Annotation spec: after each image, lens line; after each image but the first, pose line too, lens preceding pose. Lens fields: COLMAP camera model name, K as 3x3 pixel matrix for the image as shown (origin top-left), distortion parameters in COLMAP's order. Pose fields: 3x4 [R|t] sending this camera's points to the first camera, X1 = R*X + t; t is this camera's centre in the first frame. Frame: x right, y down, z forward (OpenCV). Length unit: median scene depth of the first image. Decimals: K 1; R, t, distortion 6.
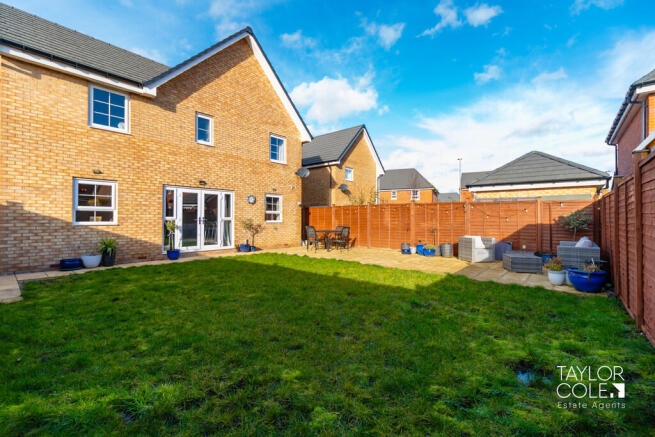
lens RADIAL K [[285.4, 0, 321.8], [0, 285.4, 218.2], [0, 0, 1]] dist [-0.001640, -0.000205]
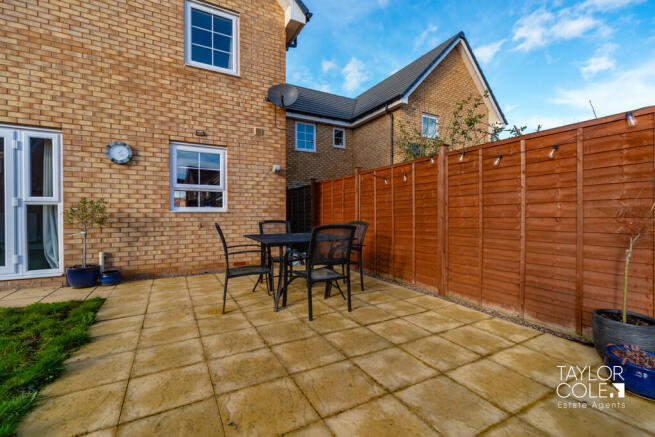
lens RADIAL K [[285.4, 0, 327.4], [0, 285.4, 216.7], [0, 0, 1]] dist [-0.001640, -0.000205]
pose [[0.940331, 0.000098, -0.340262, 0.178261], [0.002911, 0.999961, 0.008334, 0.022570], [0.340249, -0.008828, 0.940294, 0.787856]]
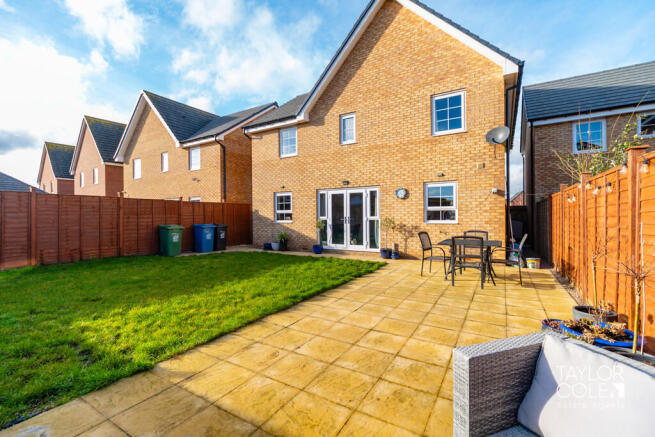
lens RADIAL K [[285.4, 0, 330.6], [0, 285.4, 216.0], [0, 0, 1]] dist [-0.001640, -0.000205]
pose [[0.175761, -0.006480, -0.984411, 0.539176], [0.007646, 0.999957, -0.005218, -0.001054], [0.984403, -0.006609, 0.175803, 0.732184]]
